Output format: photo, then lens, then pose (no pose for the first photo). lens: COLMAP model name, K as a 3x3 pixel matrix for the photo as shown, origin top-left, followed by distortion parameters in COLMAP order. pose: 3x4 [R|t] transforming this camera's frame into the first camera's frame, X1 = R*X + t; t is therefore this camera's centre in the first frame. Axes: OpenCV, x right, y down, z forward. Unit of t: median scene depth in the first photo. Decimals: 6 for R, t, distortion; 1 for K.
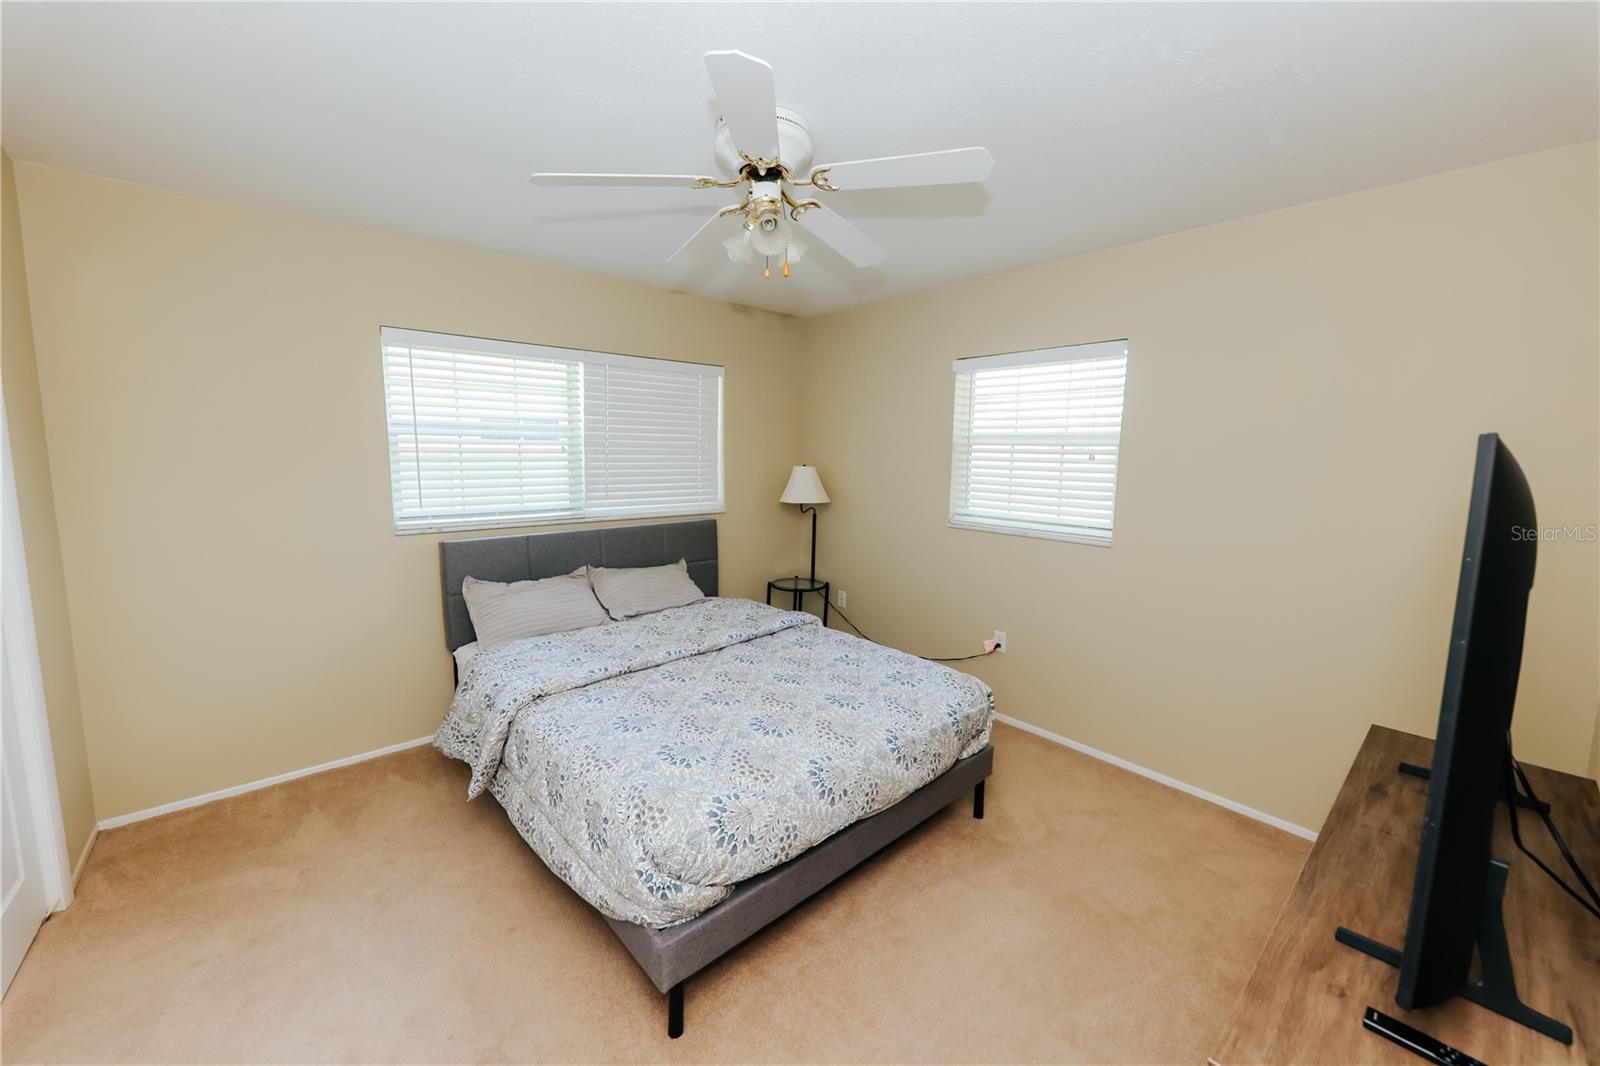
lens RADIAL K [[604.7, 0, 797.9], [0, 604.7, 516.4], [0, 0, 1]] dist [0.000110, 0.000012]
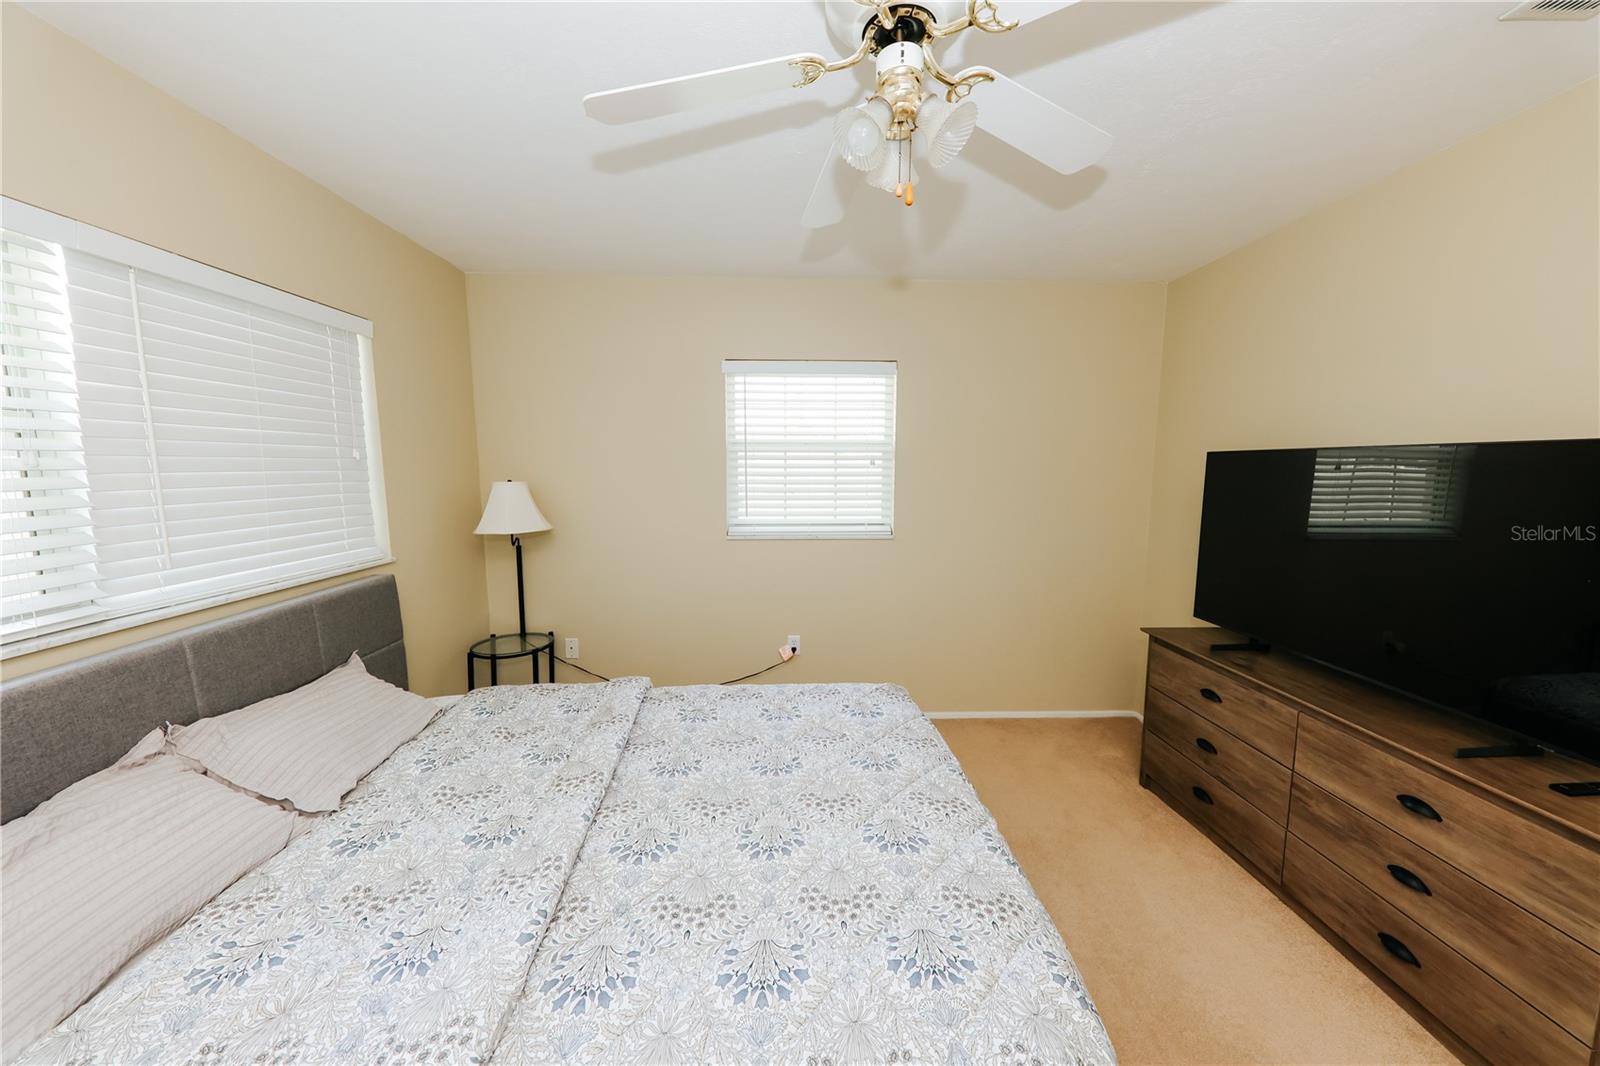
lens RADIAL K [[548.1, 0, 798.9], [0, 548.1, 528.8], [0, 0, 1]] dist [0.011119, -0.007096]
pose [[0.629040, -0.104358, 0.770336, -0.346956], [0.093274, 0.993921, 0.058482, -0.040457], [-0.771756, 0.035065, 0.634951, 0.390111]]
